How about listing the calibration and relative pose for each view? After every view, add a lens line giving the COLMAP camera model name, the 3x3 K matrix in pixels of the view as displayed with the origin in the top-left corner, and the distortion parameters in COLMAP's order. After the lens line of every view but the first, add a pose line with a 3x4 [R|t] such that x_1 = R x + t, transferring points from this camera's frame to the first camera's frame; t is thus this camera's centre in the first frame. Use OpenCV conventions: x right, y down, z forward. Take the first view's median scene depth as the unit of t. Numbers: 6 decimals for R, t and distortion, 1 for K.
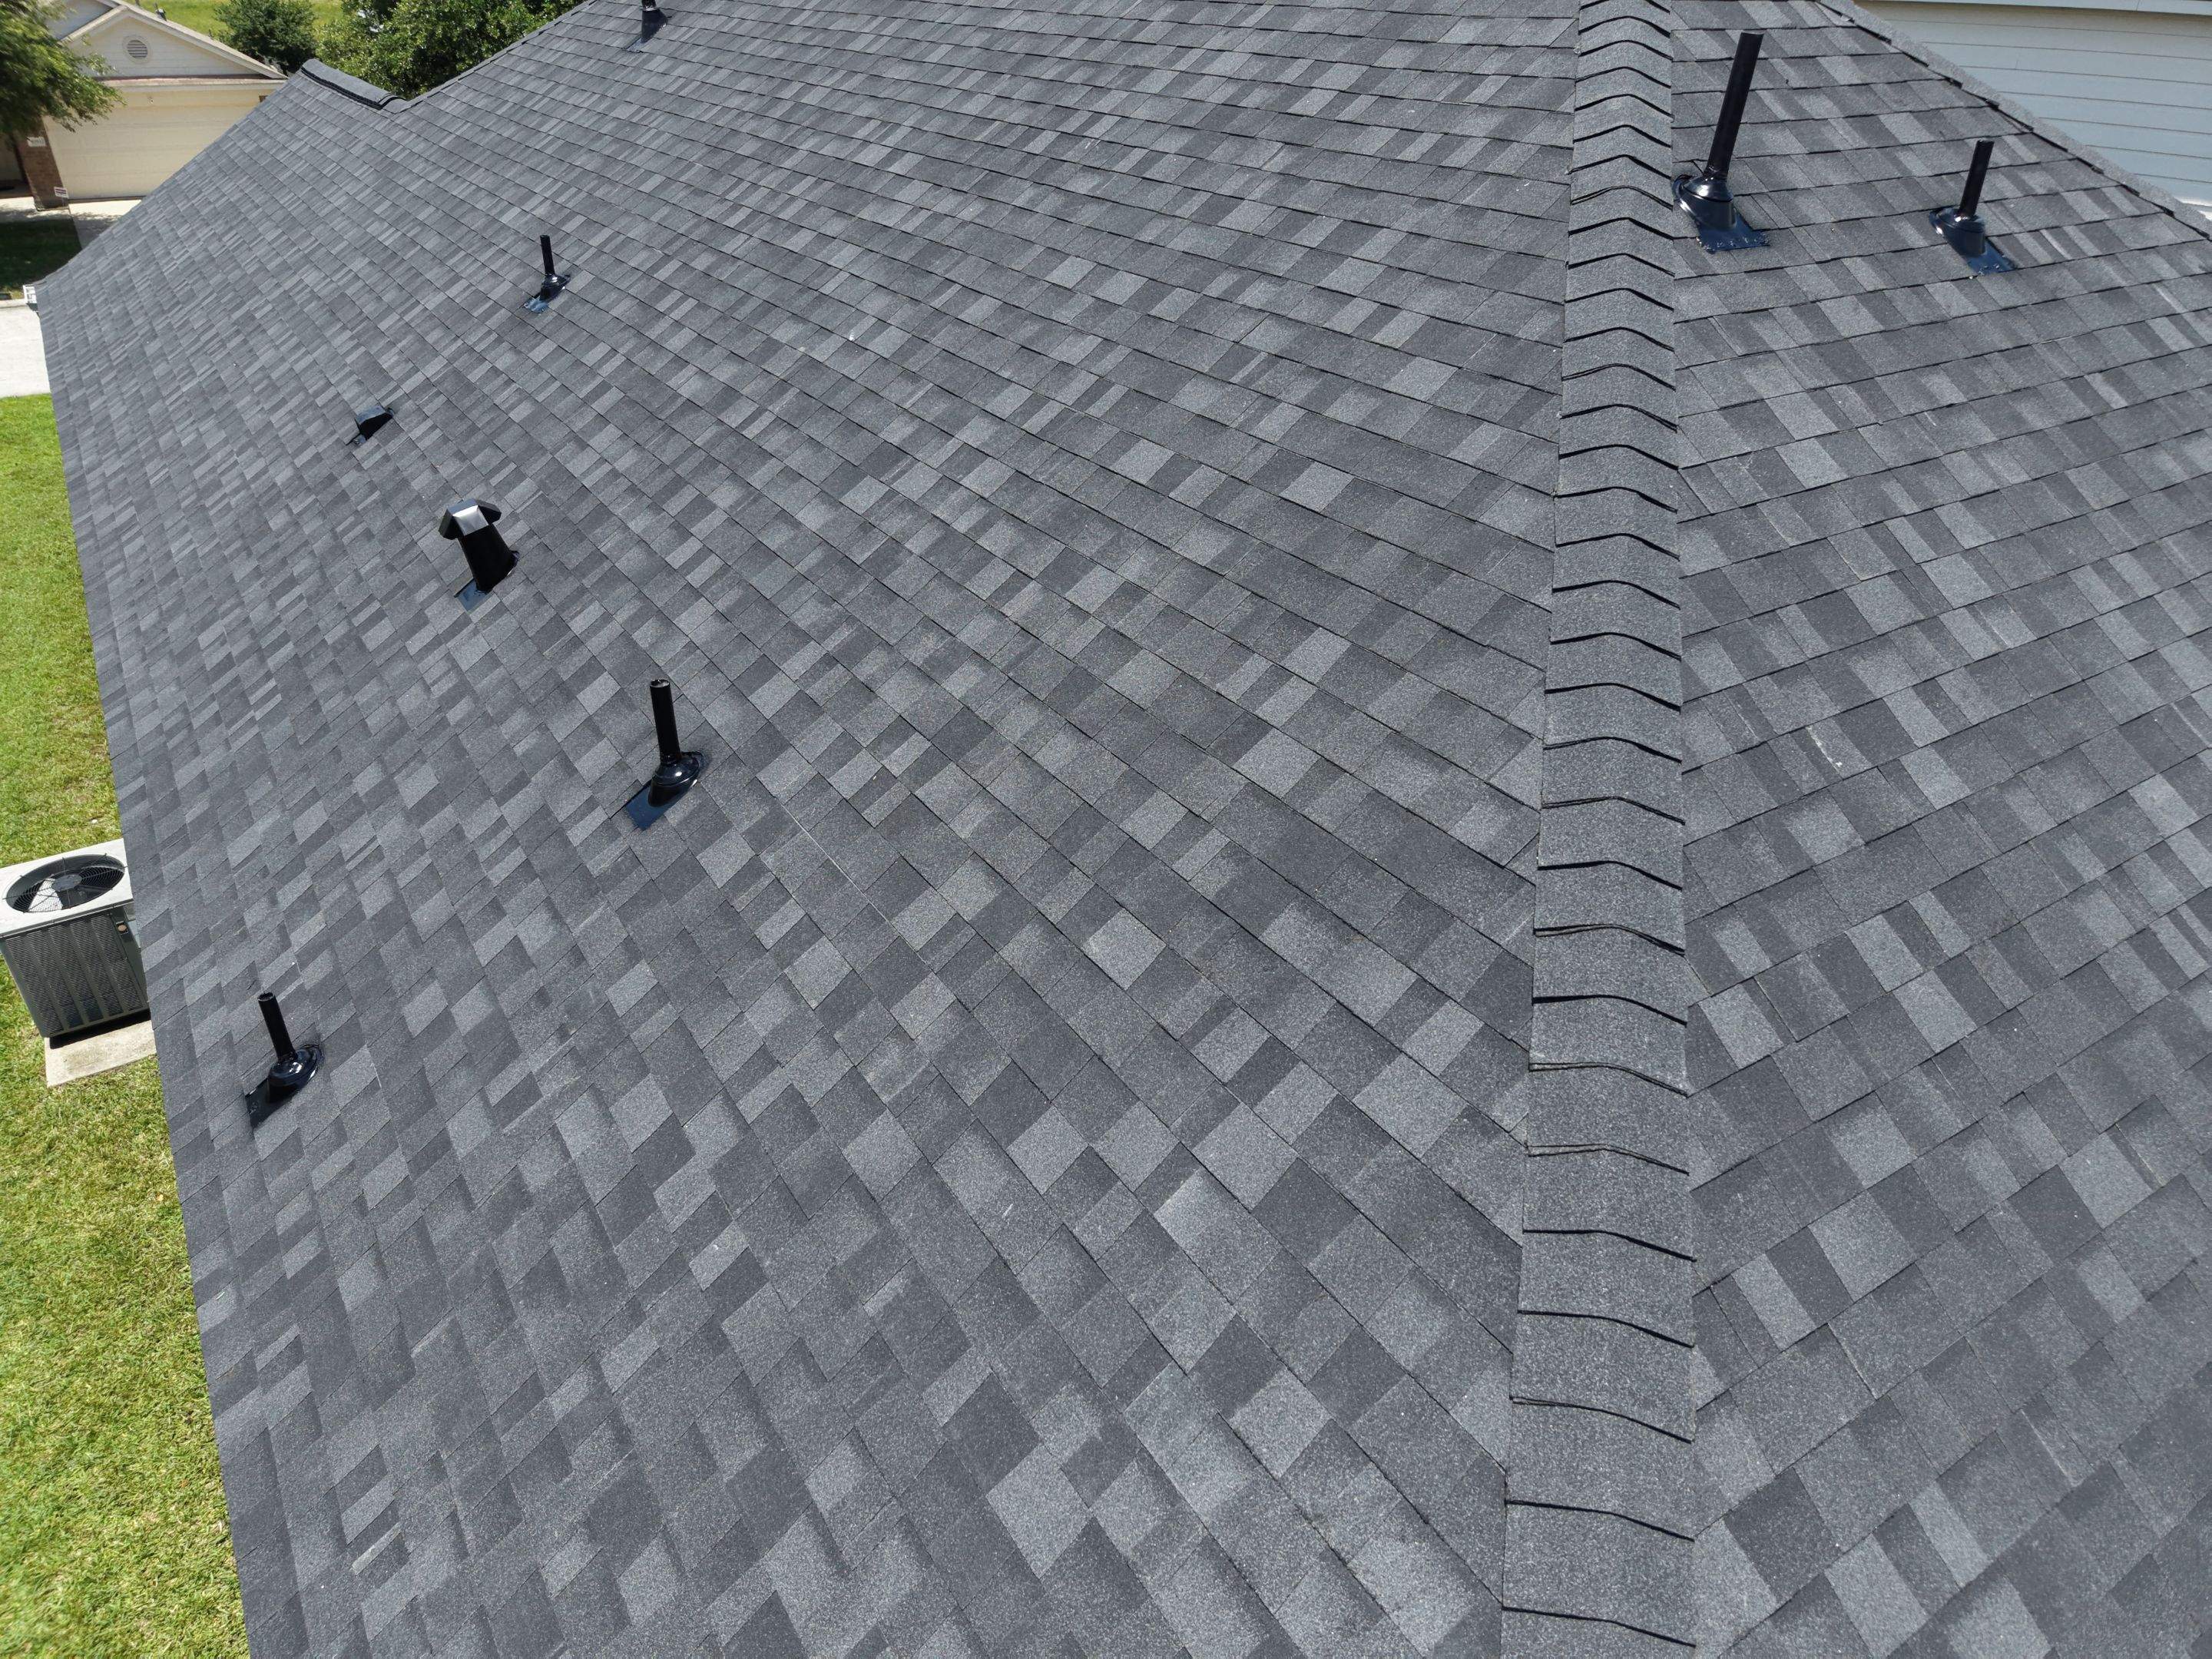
lens RADIAL K [[1484.4, 0, 1104.4], [0, 1484.4, 829.7], [0, 0, 1]] dist [0.025796, -0.024189]
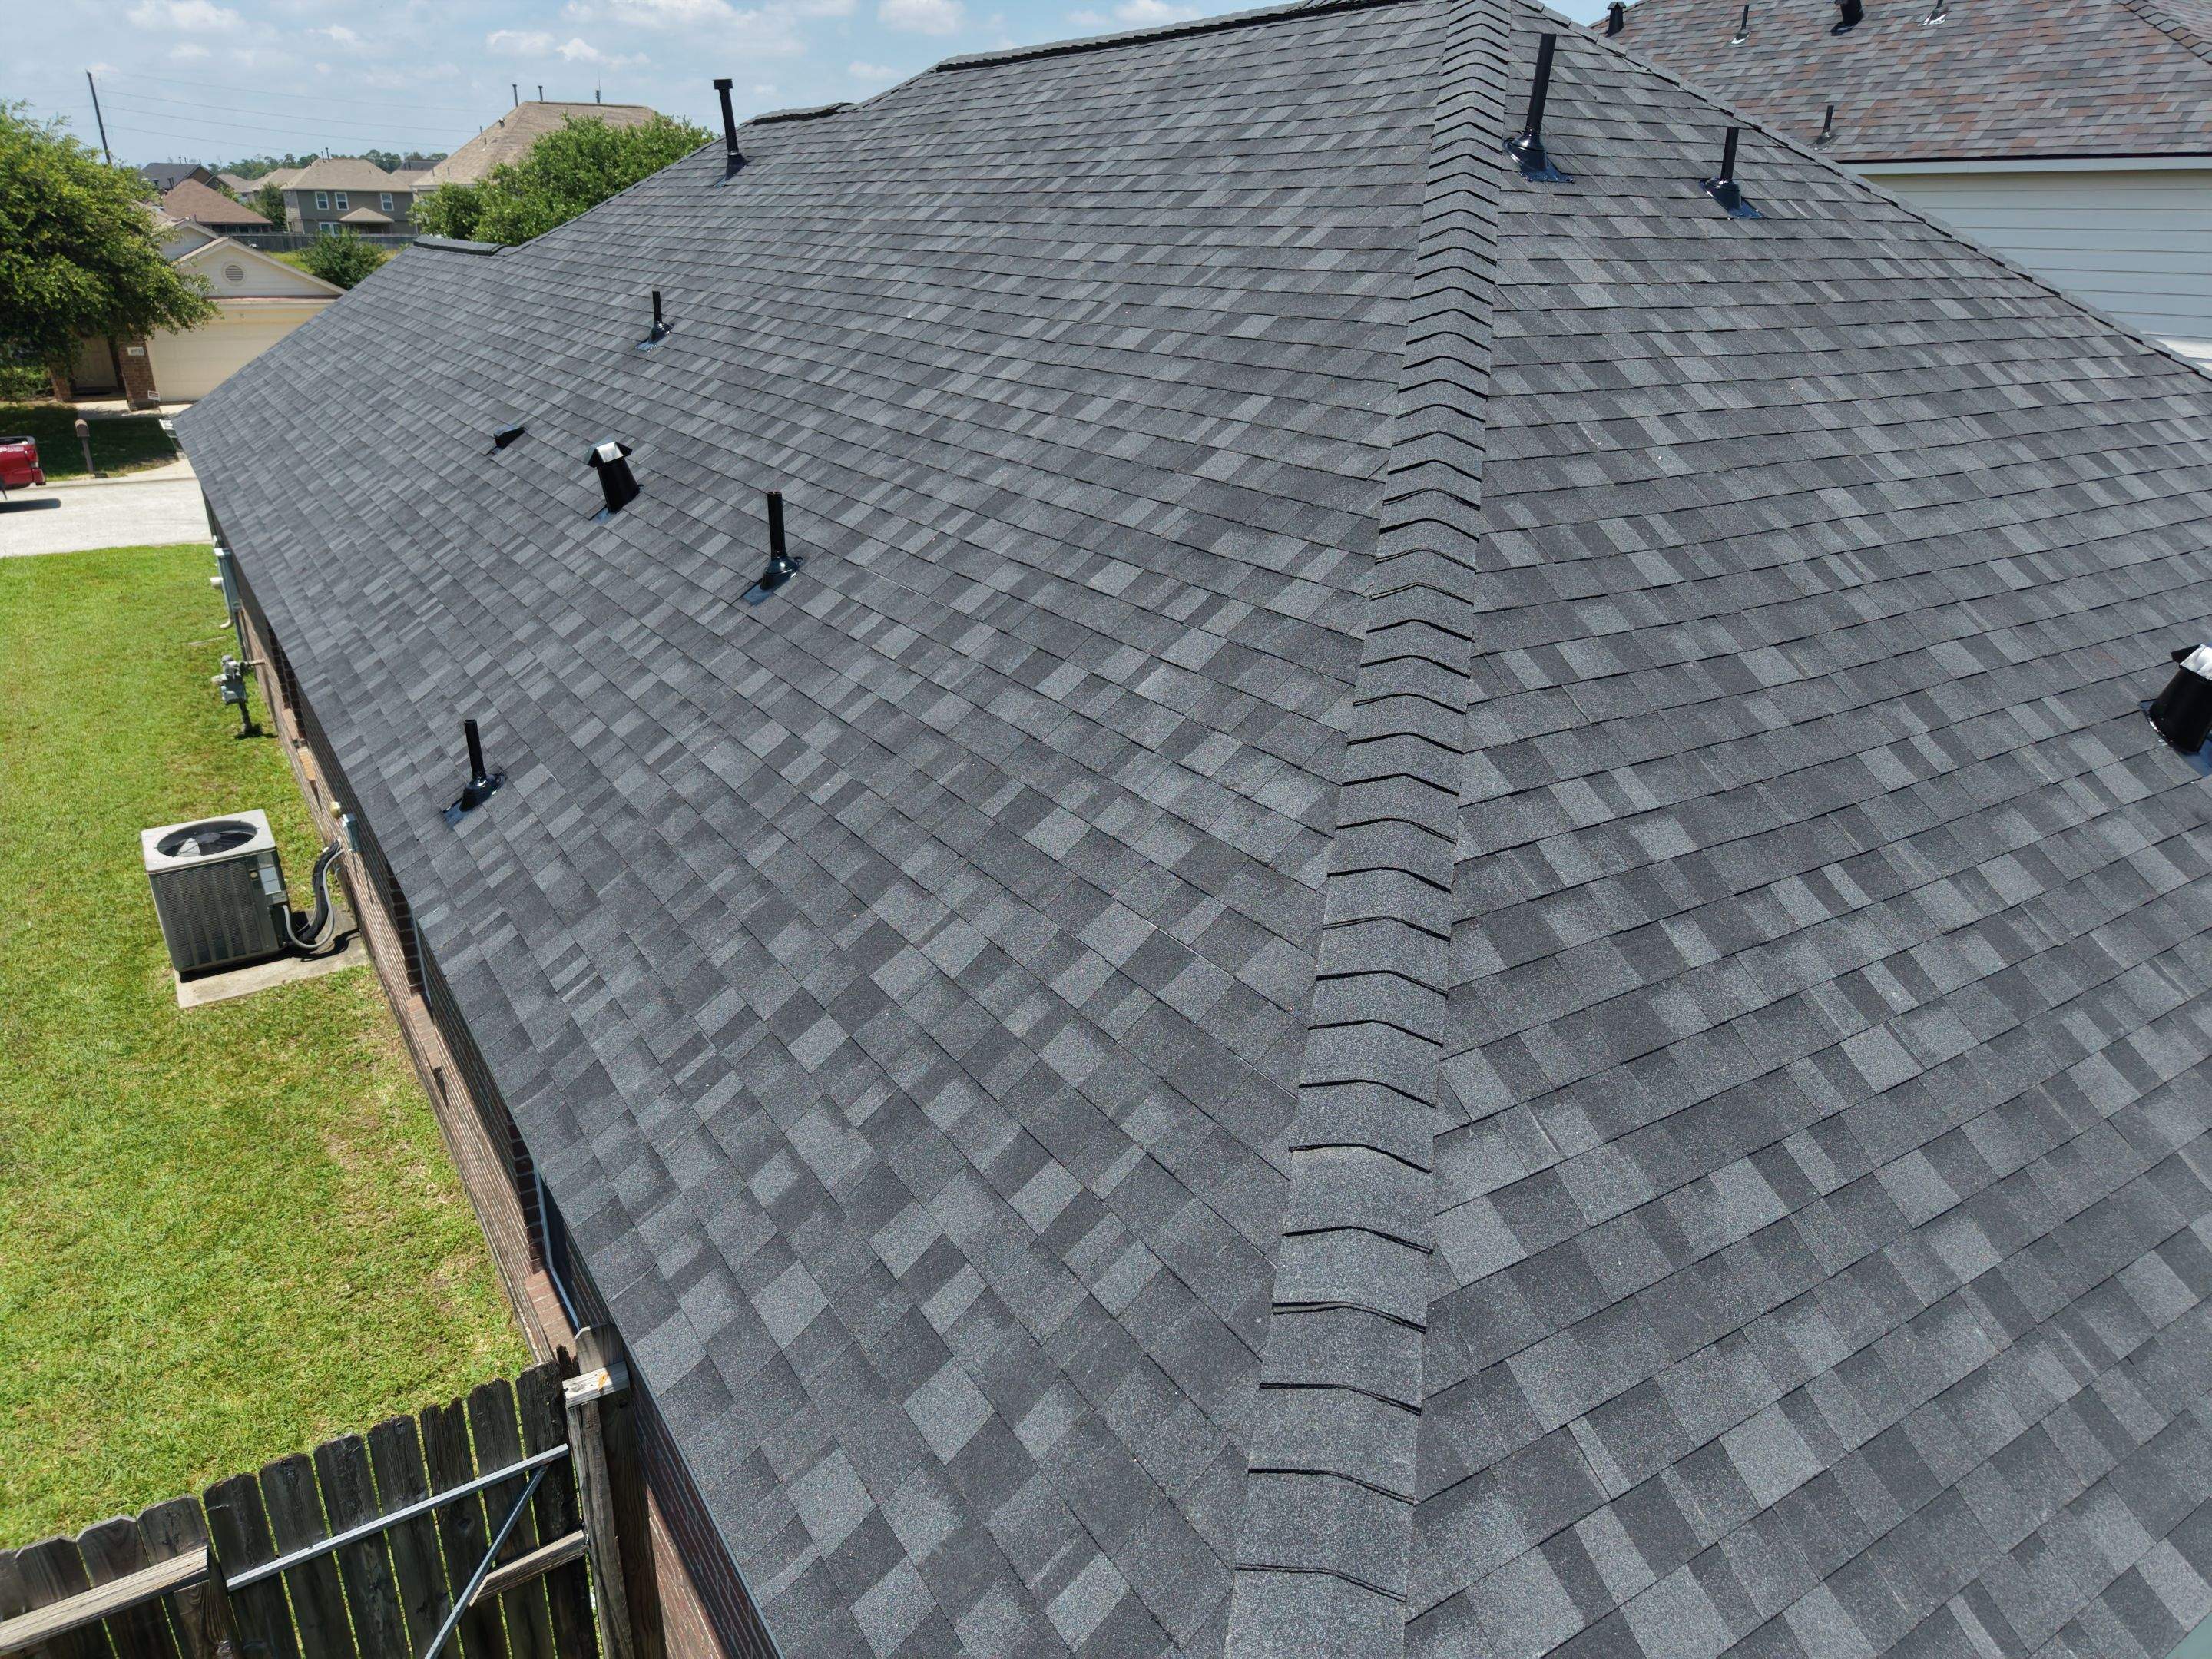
lens RADIAL K [[1484.4, 0, 1104.4], [0, 1484.4, 829.7], [0, 0, 1]] dist [0.025796, -0.024189]
pose [[0.999998, 0.000123, -0.001905, 0.003859], [-0.000396, 0.989600, -0.143849, 0.380344], [0.001868, 0.143850, 0.989598, -0.282187]]
